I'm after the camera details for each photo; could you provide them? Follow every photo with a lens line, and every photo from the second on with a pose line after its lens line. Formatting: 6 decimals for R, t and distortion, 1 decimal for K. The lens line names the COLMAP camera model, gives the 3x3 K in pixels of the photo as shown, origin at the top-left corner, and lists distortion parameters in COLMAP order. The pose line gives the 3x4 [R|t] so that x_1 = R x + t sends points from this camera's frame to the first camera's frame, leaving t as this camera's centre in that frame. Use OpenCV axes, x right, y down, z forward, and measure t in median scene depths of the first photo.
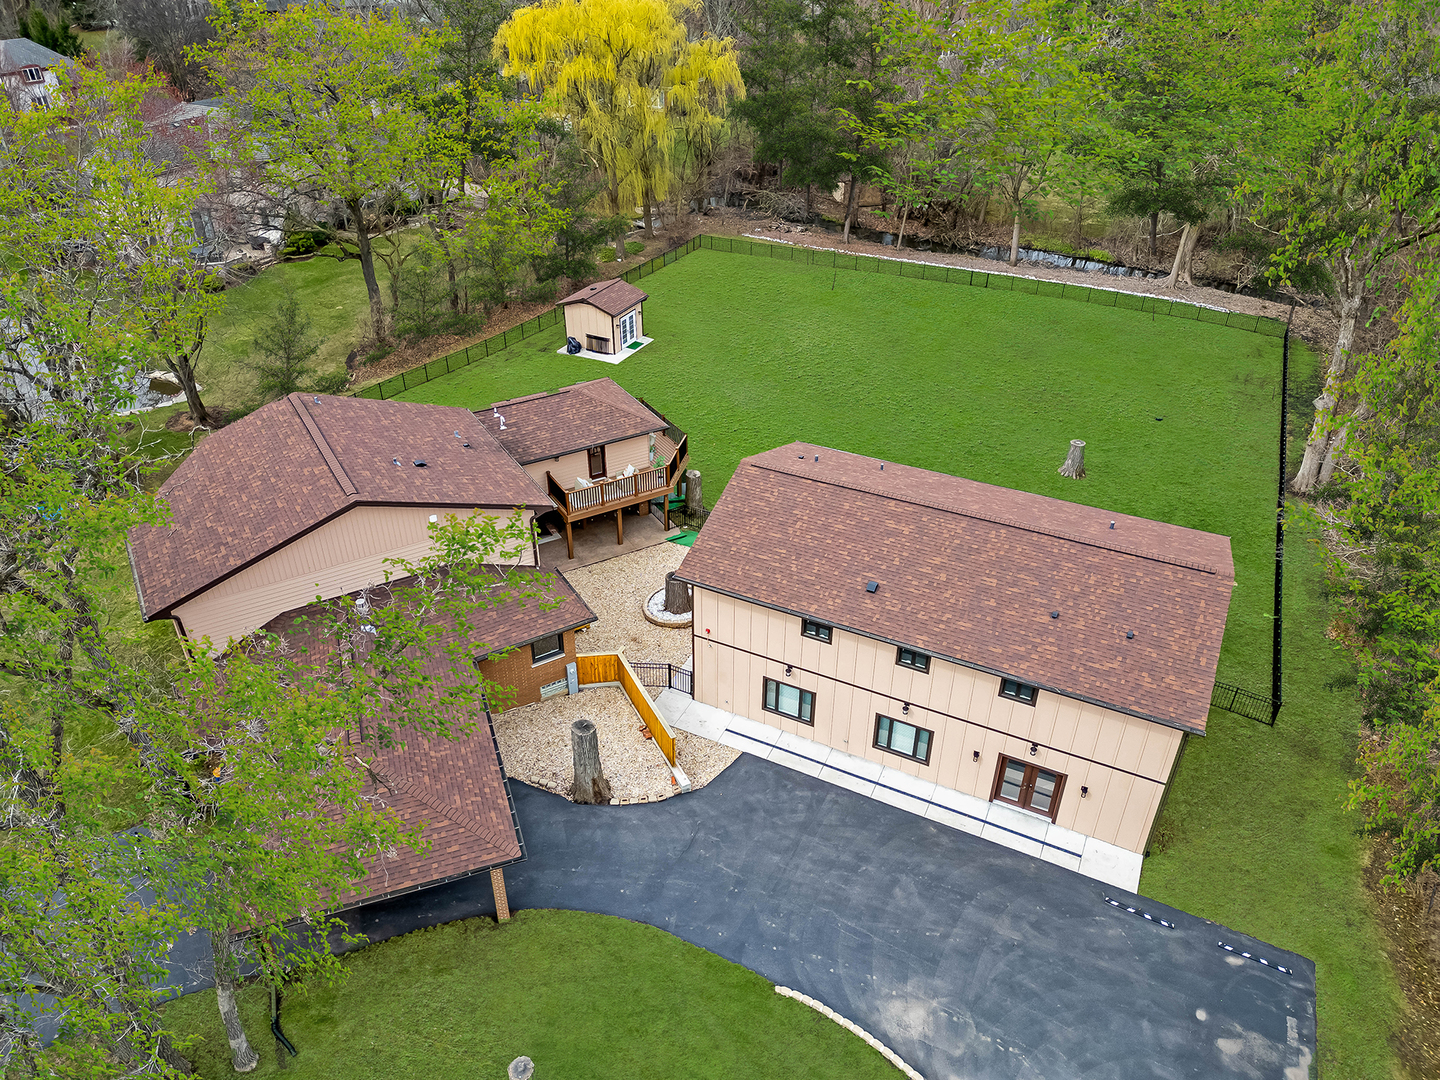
lens RADIAL K [[1017.7, 0, 720.9], [0, 1017.7, 540.5], [0, 0, 1]] dist [0.036883, -0.002678]
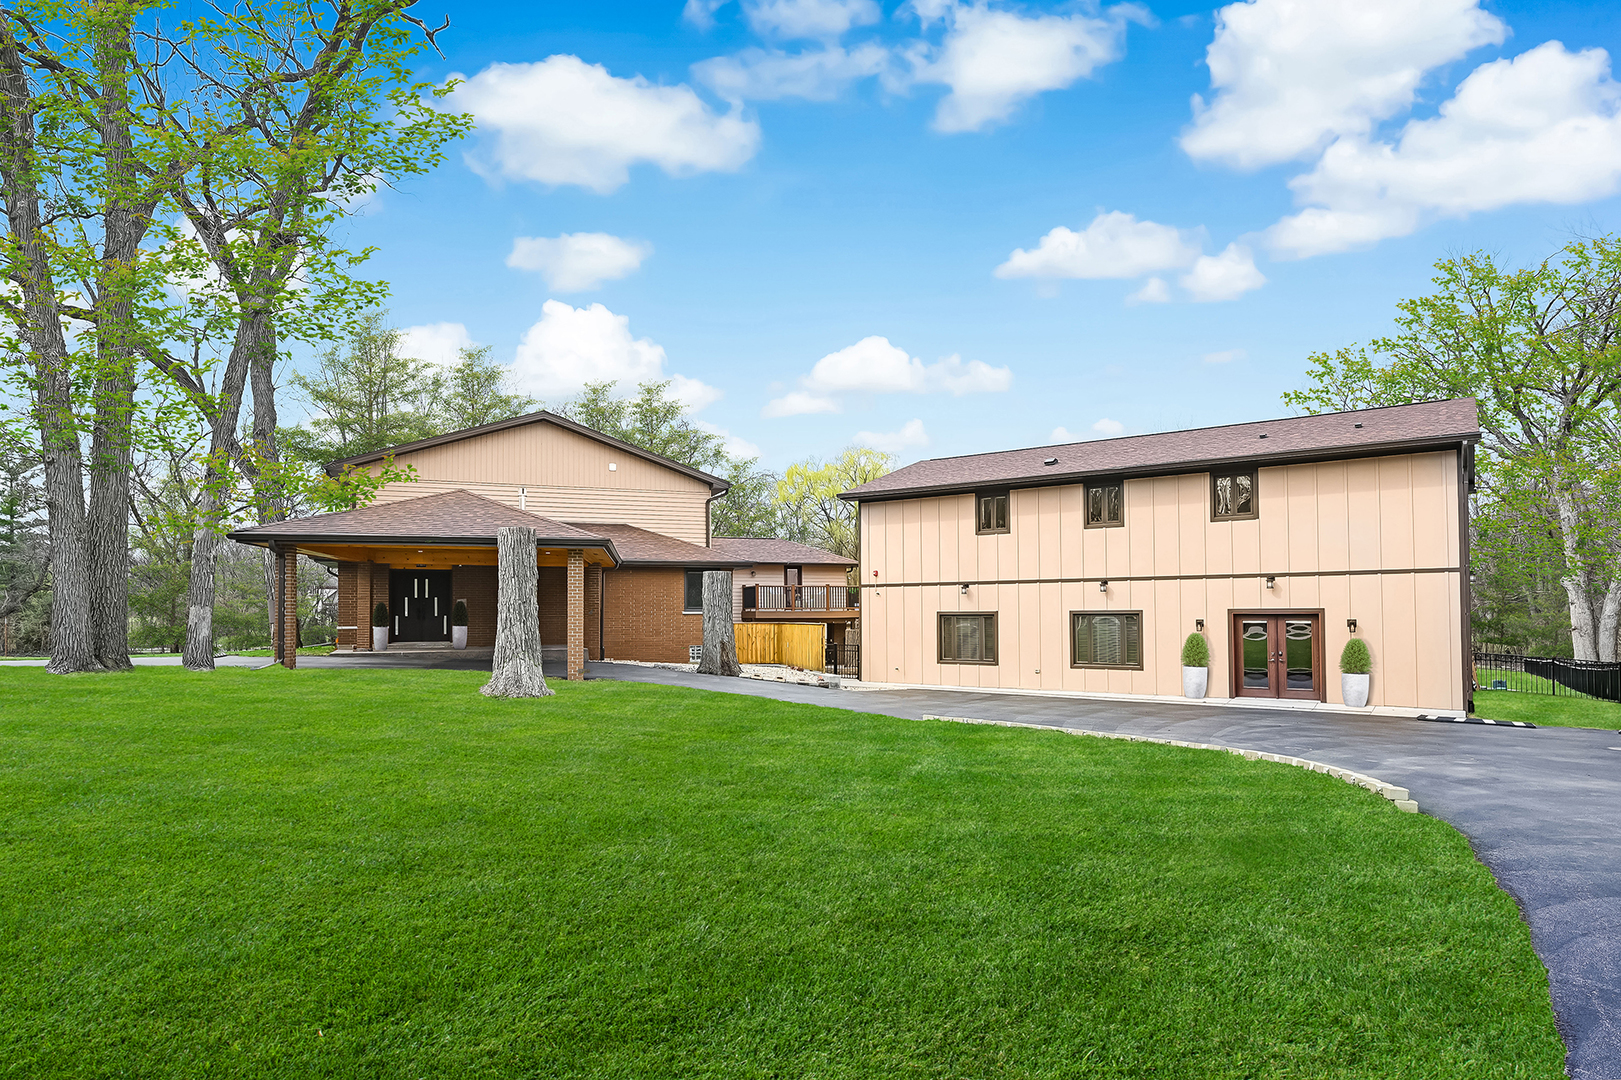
lens RADIAL K [[915.7, 0, 814.1], [0, 915.7, 542.3], [0, 0, 1]] dist [-0.000429, 0.000234]
pose [[0.986841, -0.003663, -0.161654, 0.044445], [-0.090086, 0.817758, -0.568469, 0.367038], [0.134276, 0.575551, 0.806667, 0.222177]]
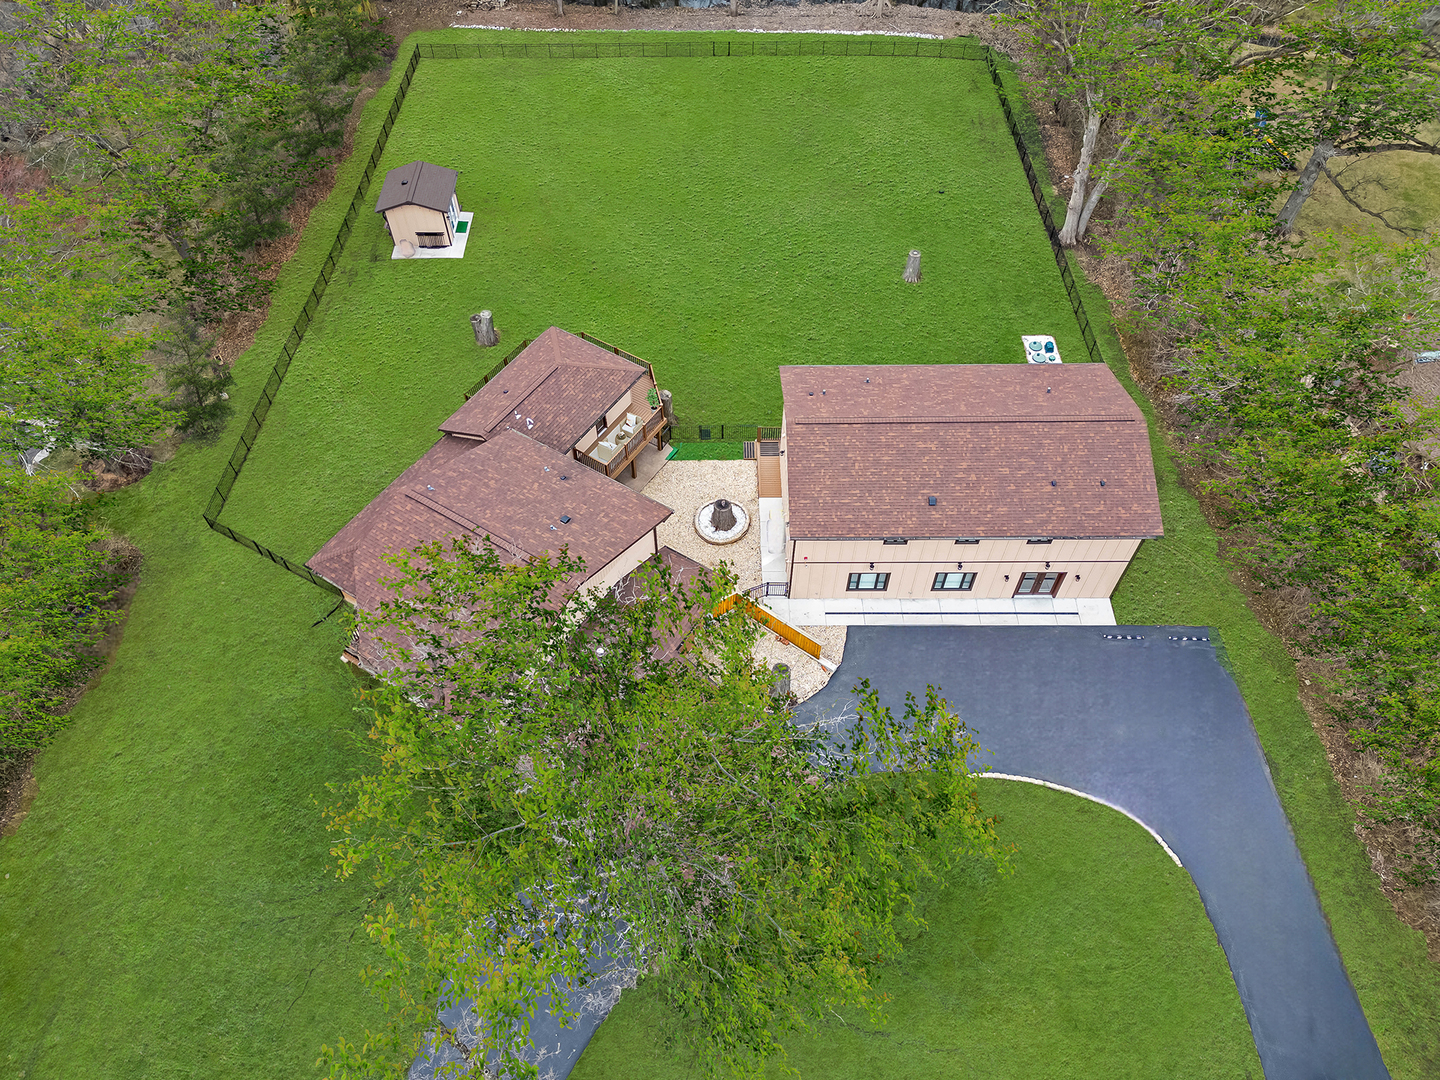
lens RADIAL K [[1012.8, 0, 716.9], [0, 1012.8, 535.9], [0, 0, 1]] dist [0.049491, -0.007770]
pose [[0.896288, -0.355604, 0.264979, -0.308864], [0.243975, 0.894351, 0.374983, -0.311260], [-0.370330, -0.271444, 0.888355, -0.085495]]
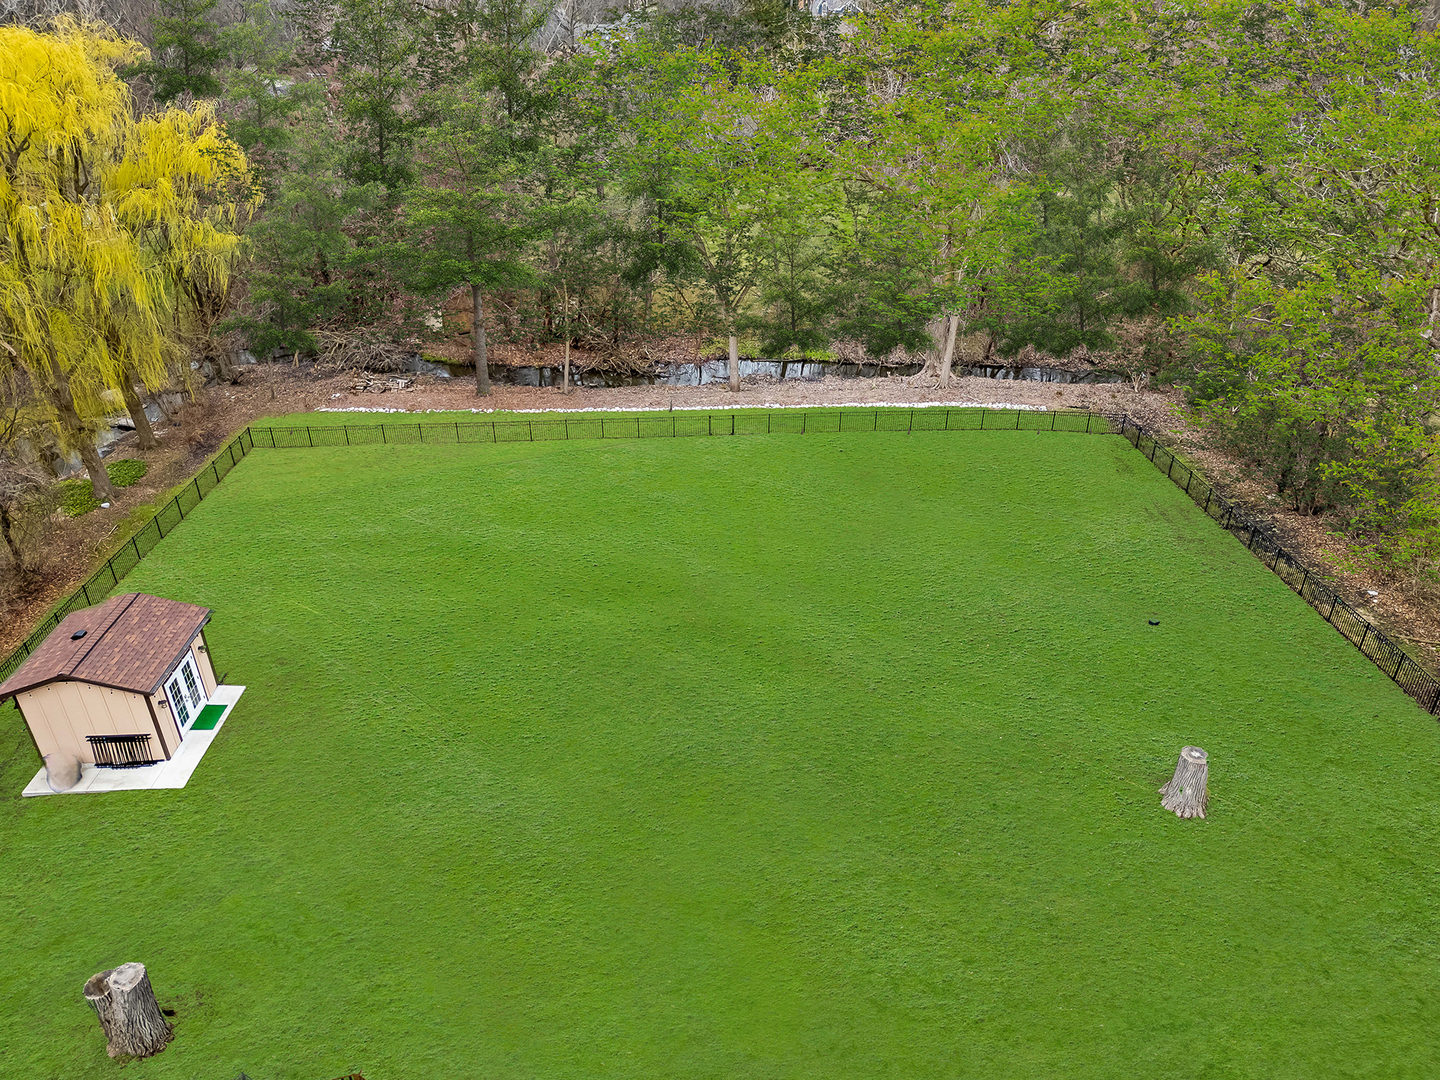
lens RADIAL K [[1012.8, 0, 721.9], [0, 1012.8, 539.5], [0, 0, 1]] dist [0.049491, -0.007770]
pose [[0.878363, -0.241414, 0.412551, -0.067599], [0.266656, 0.963784, -0.003755, -0.273164], [-0.396704, 0.113307, 0.910927, 0.598974]]
